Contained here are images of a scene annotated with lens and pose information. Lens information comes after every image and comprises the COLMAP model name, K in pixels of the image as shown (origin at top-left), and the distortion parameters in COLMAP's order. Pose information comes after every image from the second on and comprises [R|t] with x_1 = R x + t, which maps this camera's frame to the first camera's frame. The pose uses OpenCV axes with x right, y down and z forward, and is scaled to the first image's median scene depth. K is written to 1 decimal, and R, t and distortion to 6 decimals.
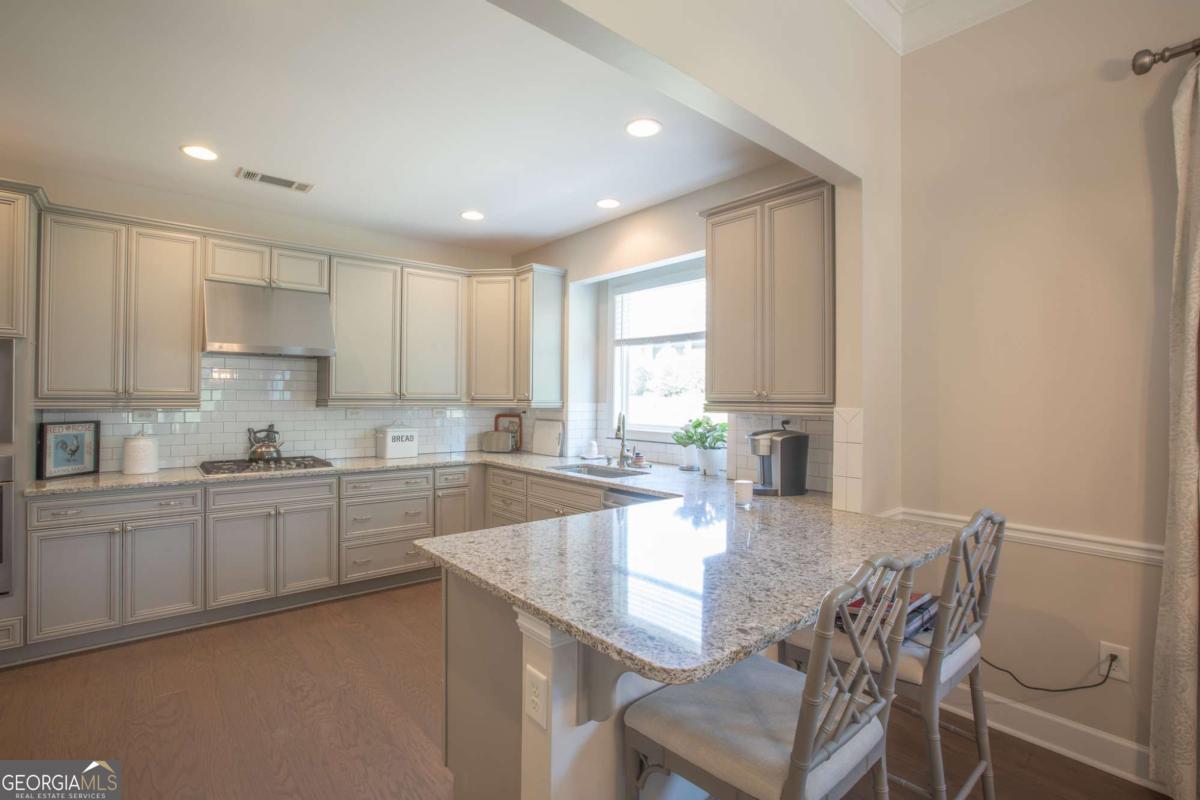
lens RADIAL K [[552.2, 0, 600.0], [0, 552.2, 400.0], [0, 0, 1]] dist [-0.049173, 0.017135]
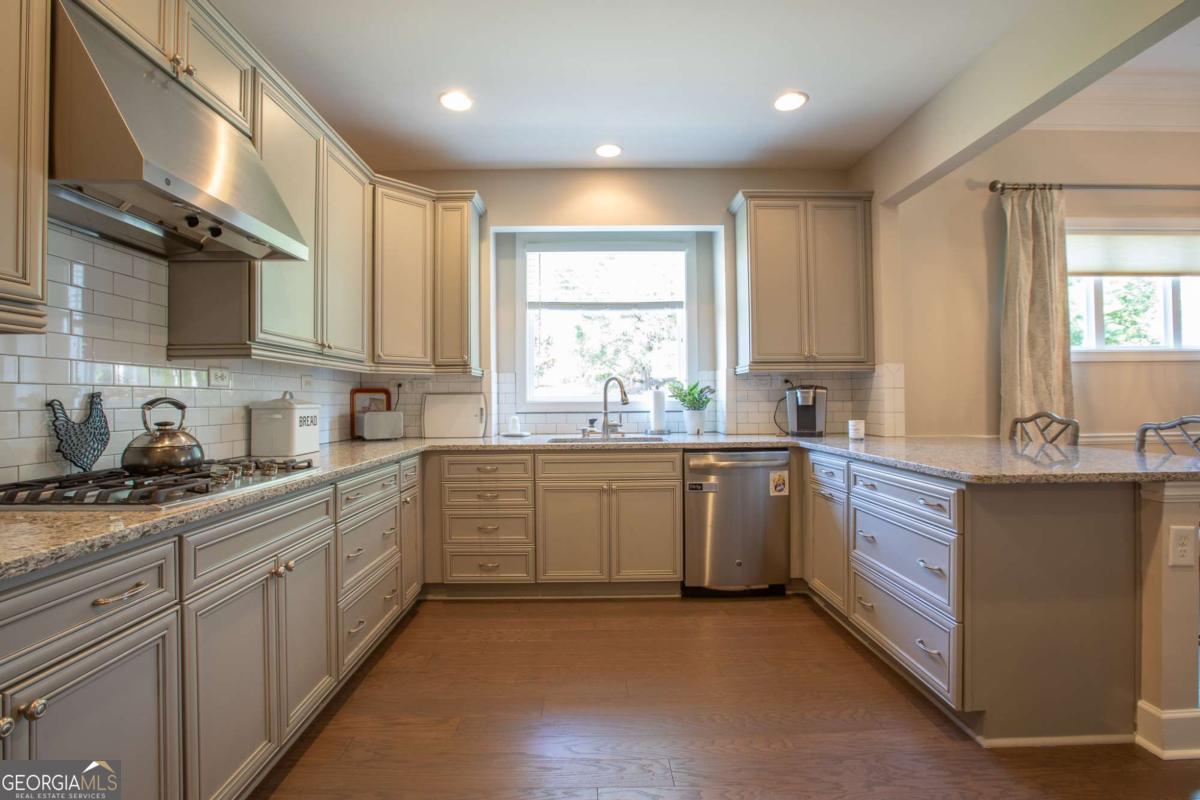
lens RADIAL K [[532.2, 0, 599.4], [0, 532.2, 397.2], [0, 0, 1]] dist [-0.047379, 0.016325]
pose [[0.649323, -0.010296, 0.760443, -0.724024], [0.014789, 0.999890, 0.000910, 0.059687], [-0.760369, 0.010656, 0.649404, 0.473803]]
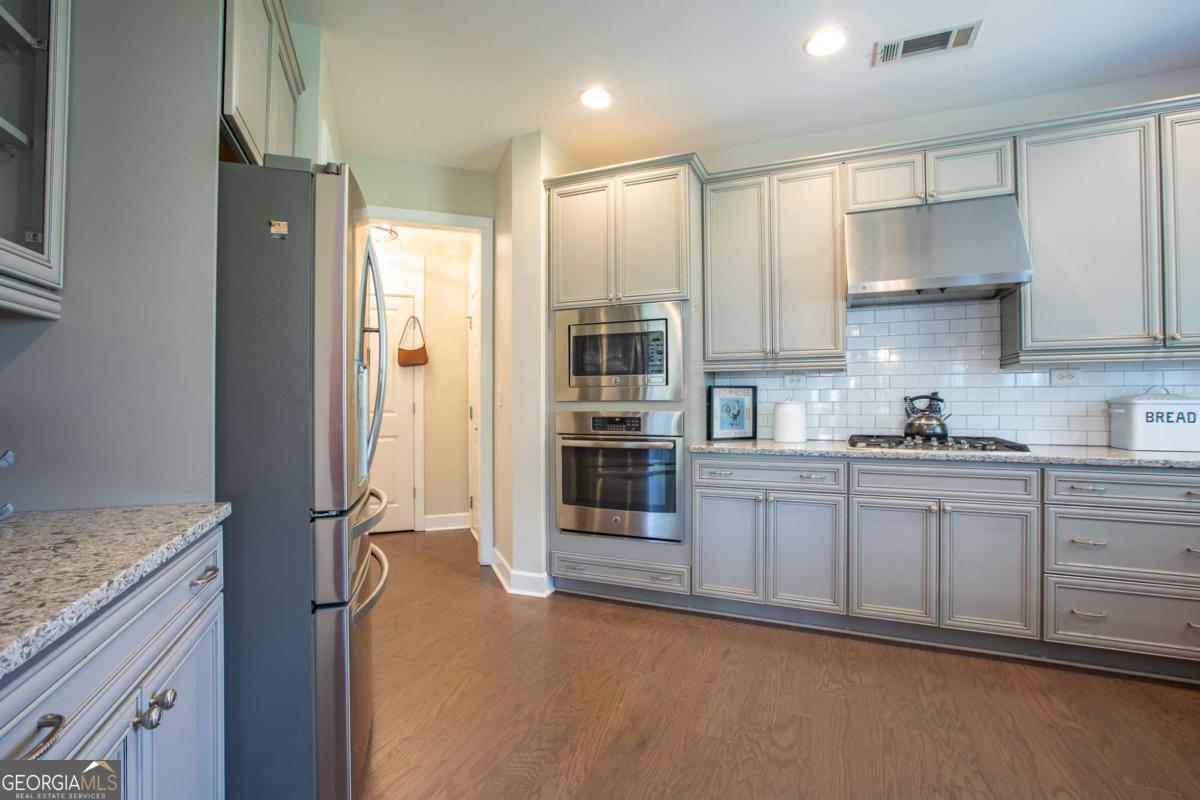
lens RADIAL K [[532.2, 0, 599.4], [0, 532.2, 397.2], [0, 0, 1]] dist [-0.047379, 0.016325]
pose [[0.421752, -0.018714, -0.906518, -0.155781], [0.008100, 0.999825, -0.016872, 0.066663], [0.906675, -0.000227, 0.421830, 0.296641]]
